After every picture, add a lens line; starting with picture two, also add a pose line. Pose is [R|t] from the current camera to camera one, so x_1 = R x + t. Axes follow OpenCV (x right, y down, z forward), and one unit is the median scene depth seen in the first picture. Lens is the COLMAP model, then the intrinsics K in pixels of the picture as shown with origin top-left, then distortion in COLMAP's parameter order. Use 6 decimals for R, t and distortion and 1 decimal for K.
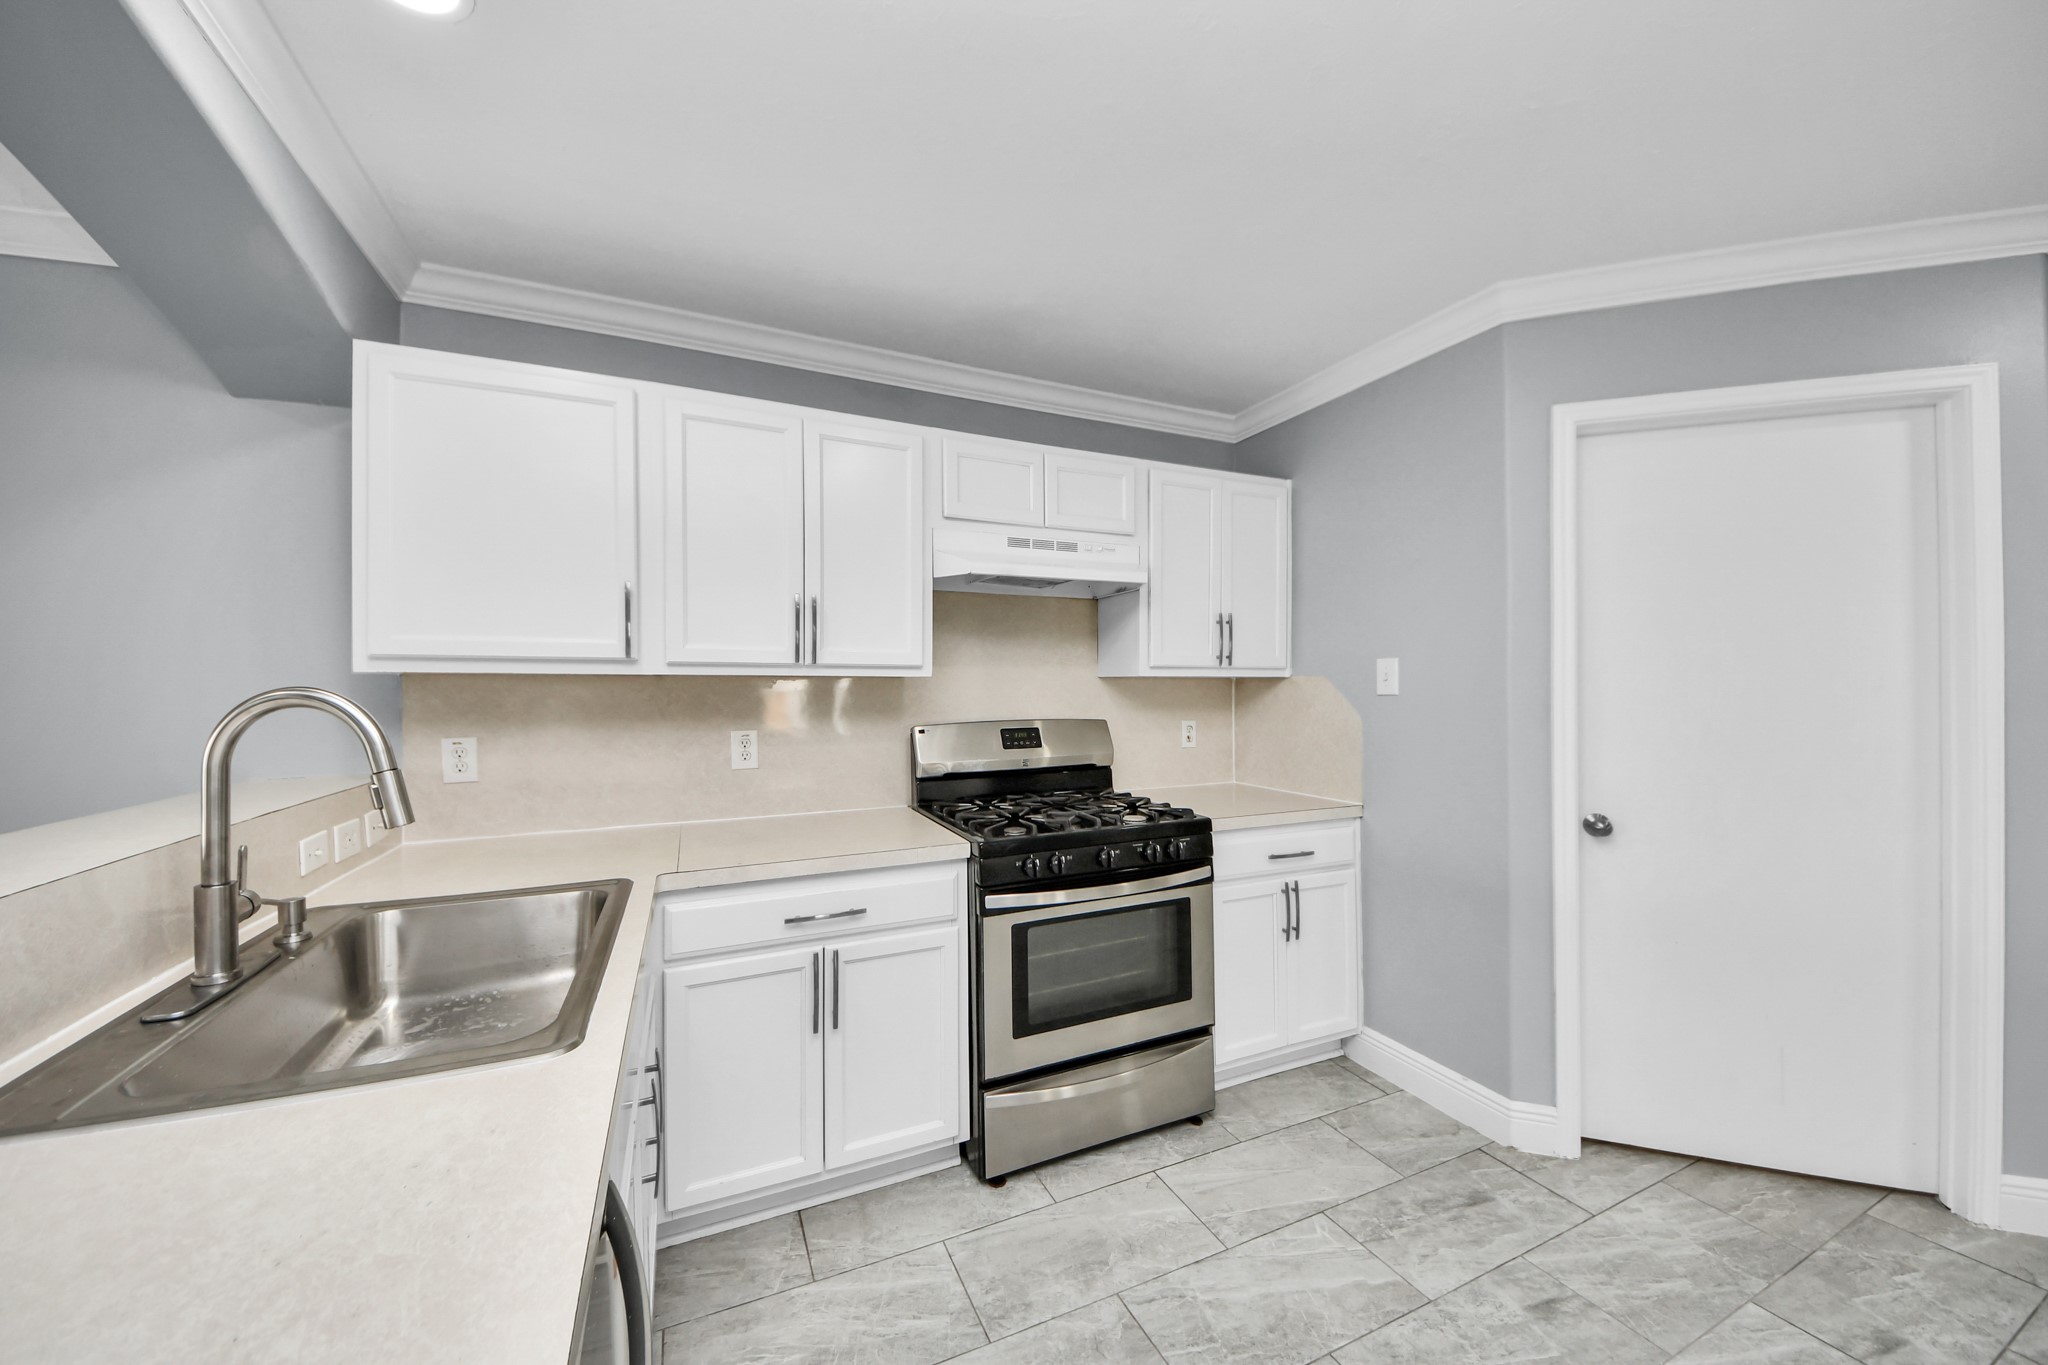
lens RADIAL K [[716.4, 0, 1034.1], [0, 716.4, 694.0], [0, 0, 1]] dist [0.012473, -0.009287]
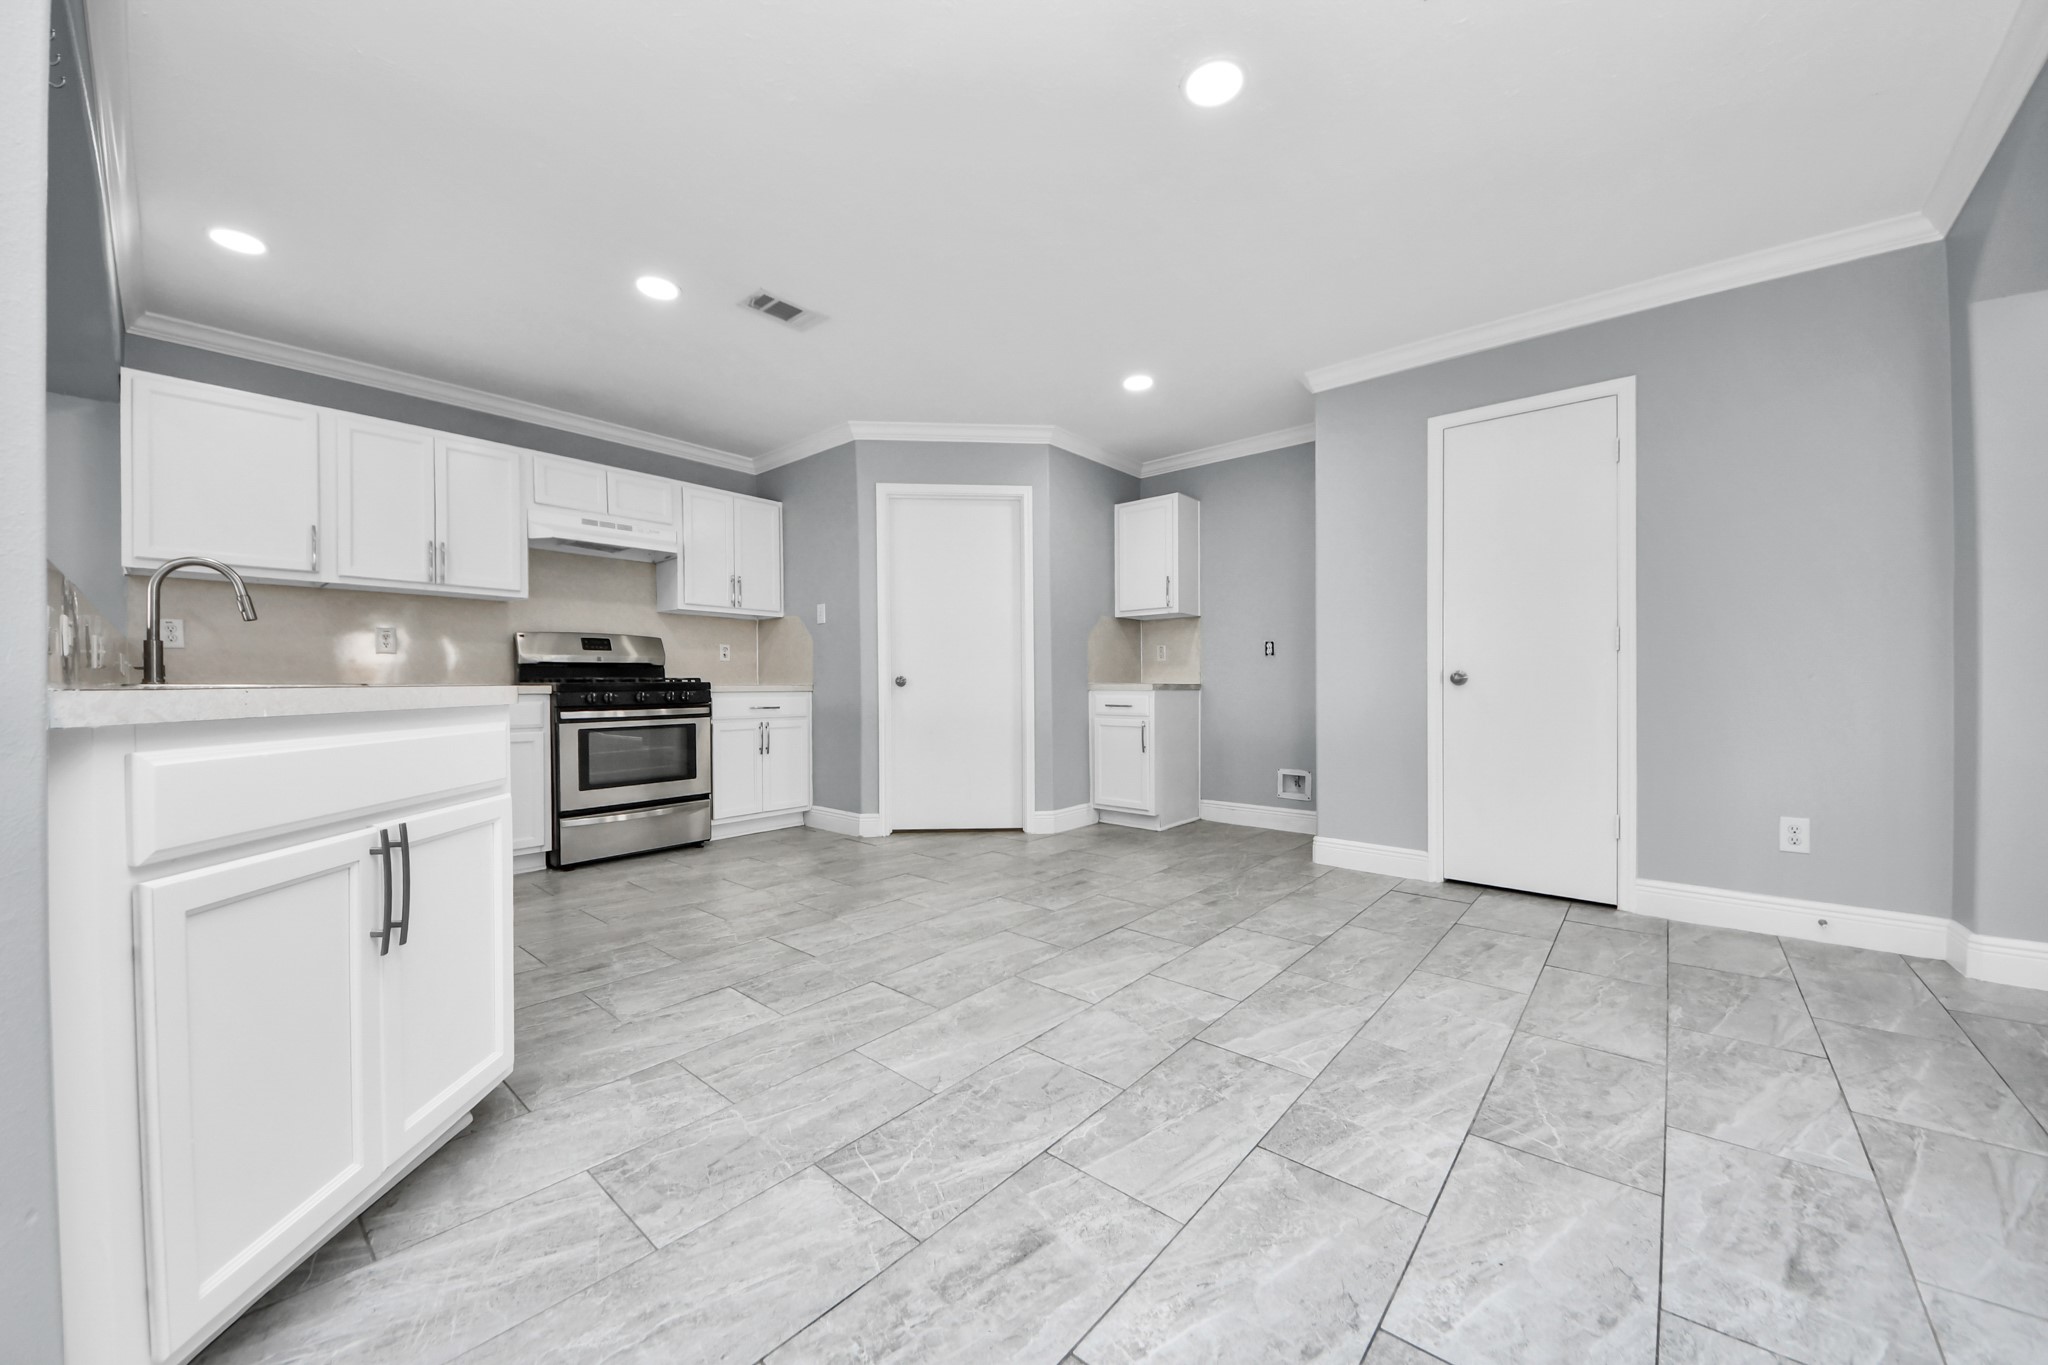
lens RADIAL K [[729.5, 0, 1022.5], [0, 729.5, 699.2], [0, 0, 1]] dist [0.025727, -0.013103]
pose [[0.912528, -0.001831, 0.409010, 0.221137], [-0.002424, 0.999948, 0.009883, 0.205293], [-0.409007, -0.010010, 0.912477, -1.107324]]
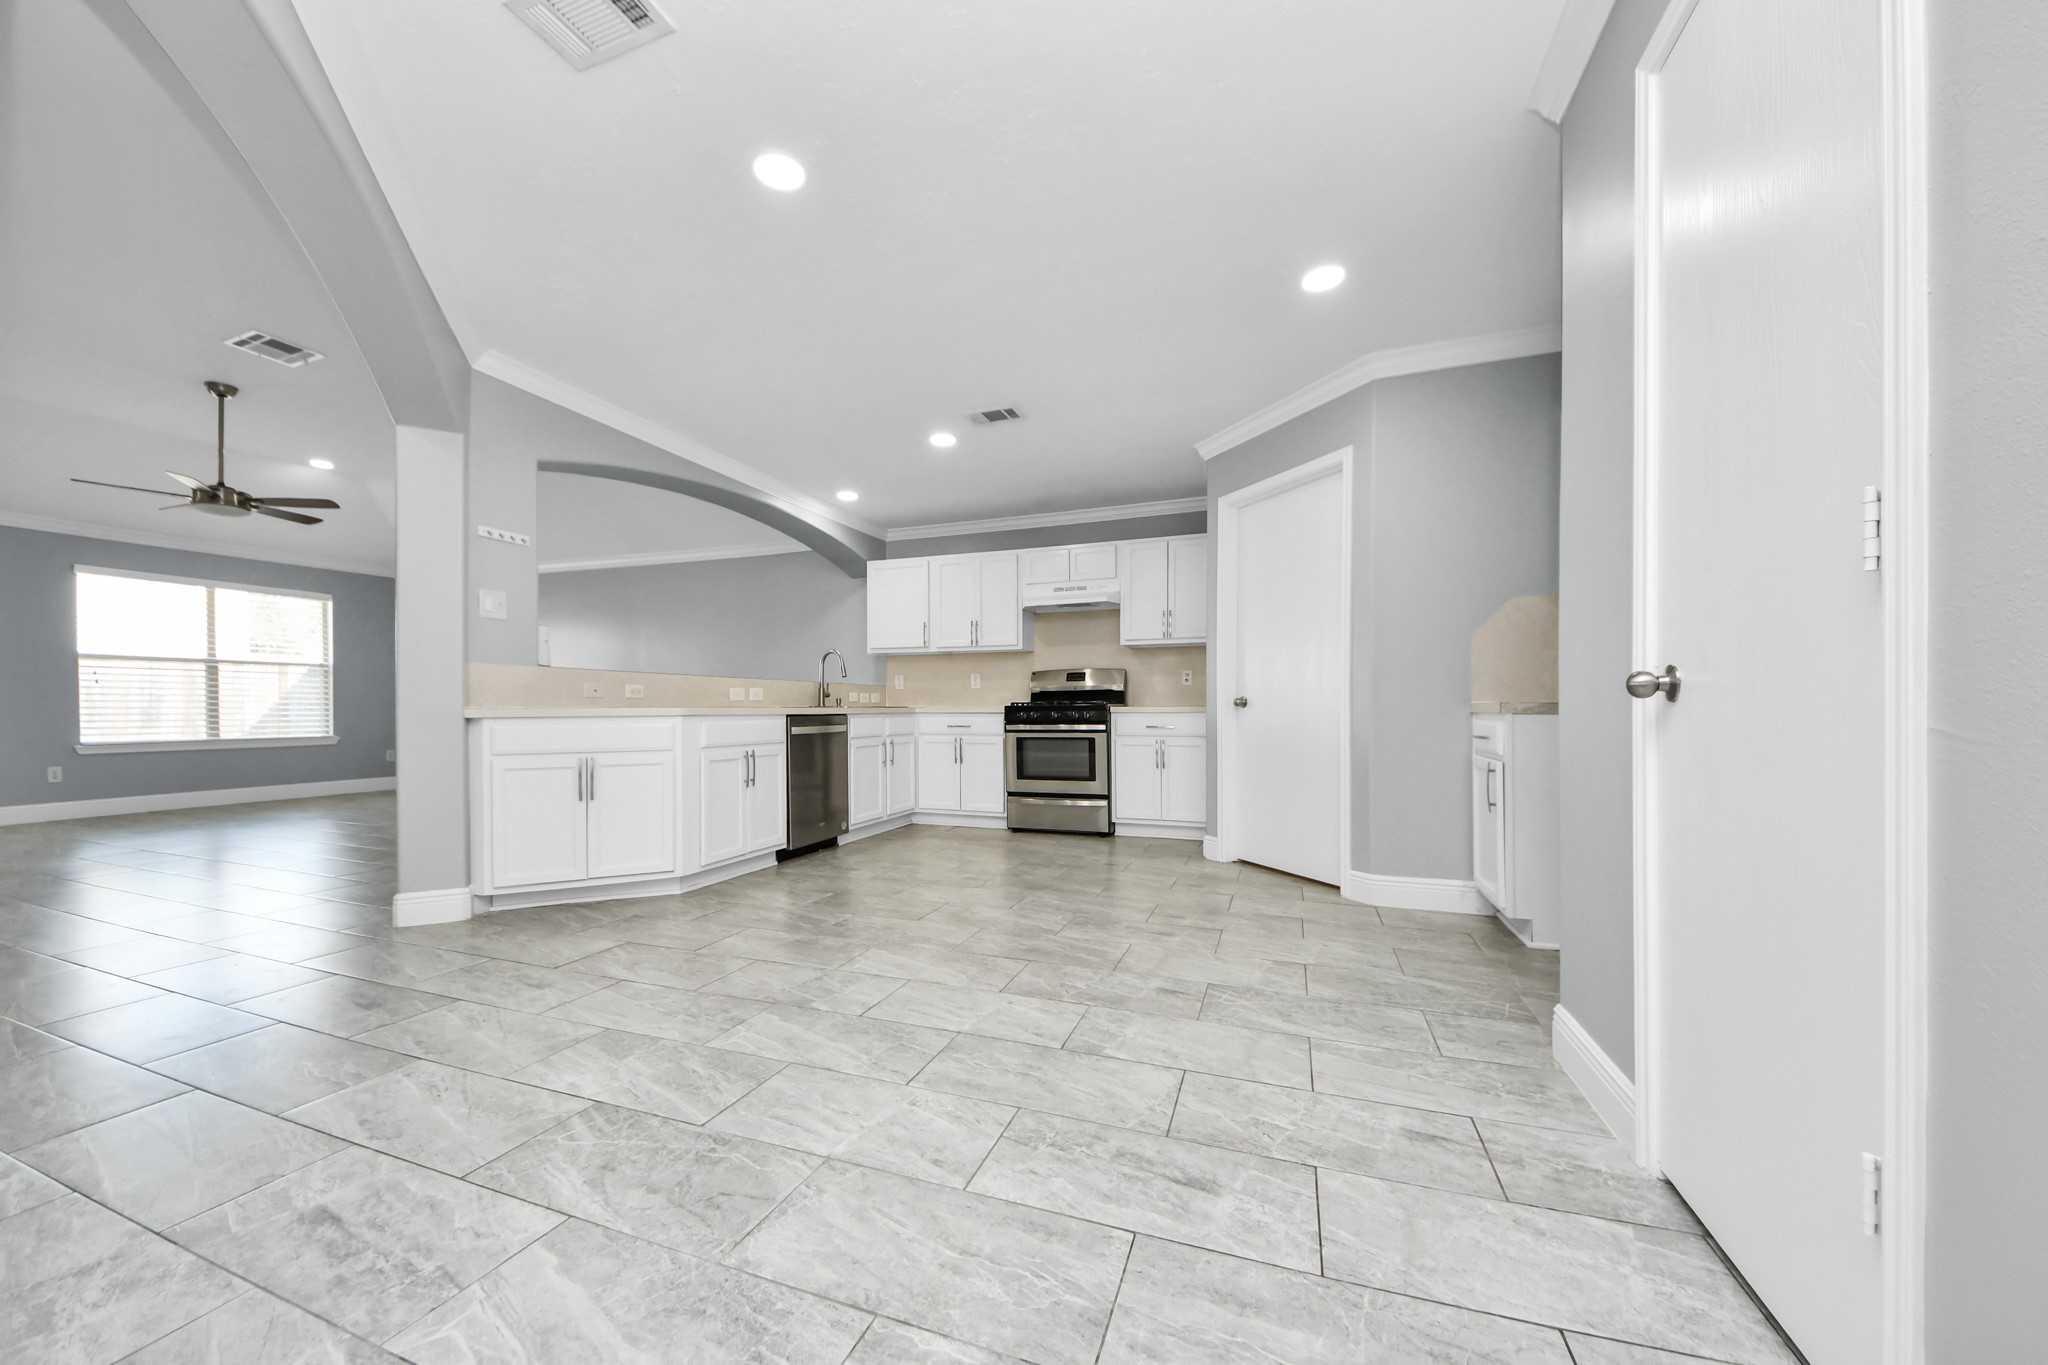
lens RADIAL K [[746.4, 0, 1009.7], [0, 746.4, 684.5], [0, 0, 1]] dist [0.028807, -0.019761]
pose [[0.698036, -0.025469, -0.715610, 1.795878], [-0.006308, 0.999110, -0.041713, 0.222410], [0.716035, 0.033632, 0.697254, -0.892610]]
